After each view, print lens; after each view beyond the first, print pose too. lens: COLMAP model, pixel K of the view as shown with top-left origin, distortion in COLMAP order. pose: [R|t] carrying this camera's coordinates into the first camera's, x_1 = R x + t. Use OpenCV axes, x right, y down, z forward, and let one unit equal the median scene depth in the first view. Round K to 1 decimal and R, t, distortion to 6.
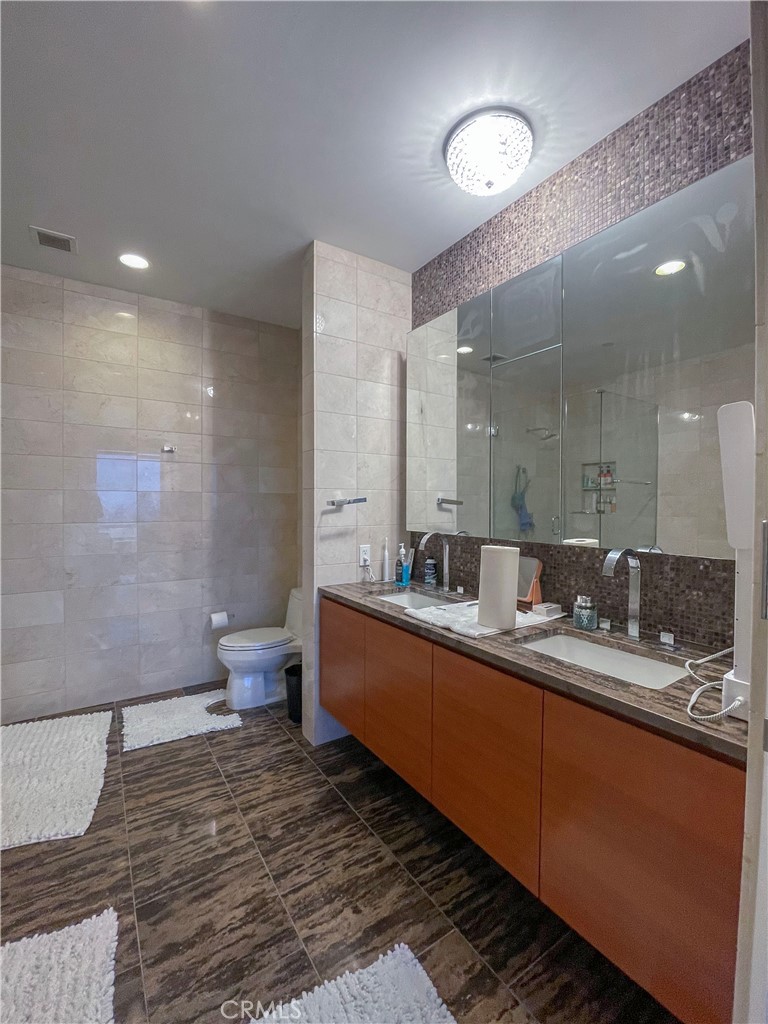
lens RADIAL K [[438.2, 0, 384.0], [0, 438.2, 512.0], [0, 0, 1]] dist [-0.025349, 0.000248]
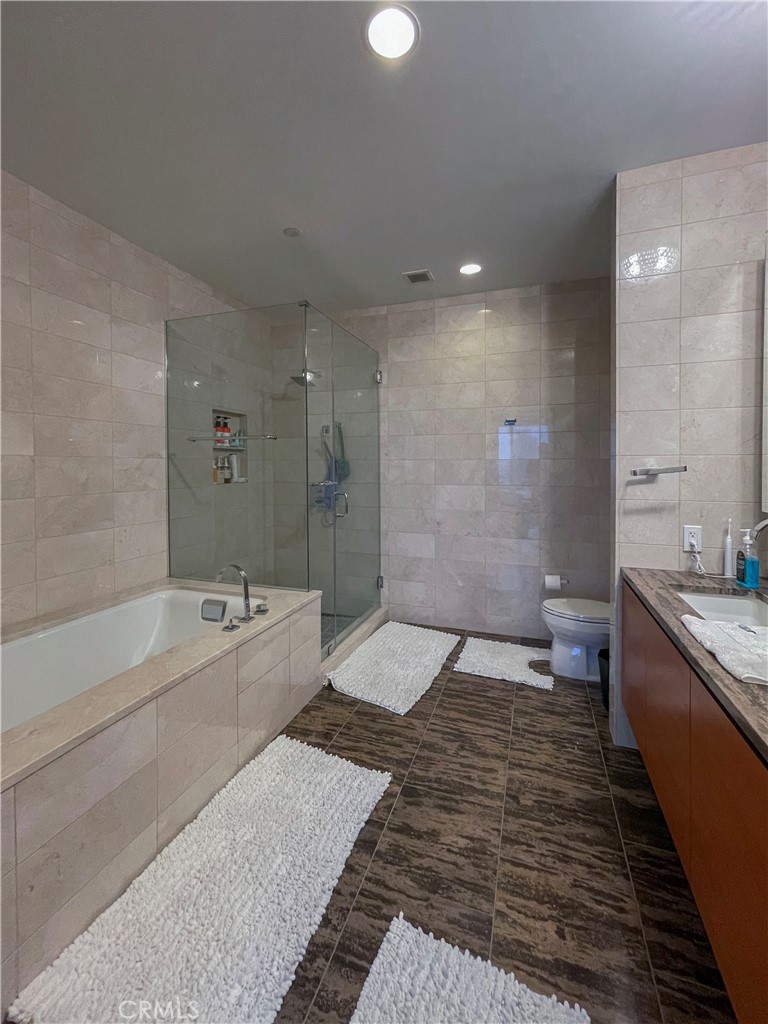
lens RADIAL K [[425.9, 0, 382.1], [0, 425.9, 473.7], [0, 0, 1]] dist [-0.000223, 0.005663]
pose [[0.597212, 0.012288, -0.801989, 0.307807], [-0.007677, 0.999924, 0.009604, -0.027197], [0.802047, 0.000421, 0.597261, 0.119167]]
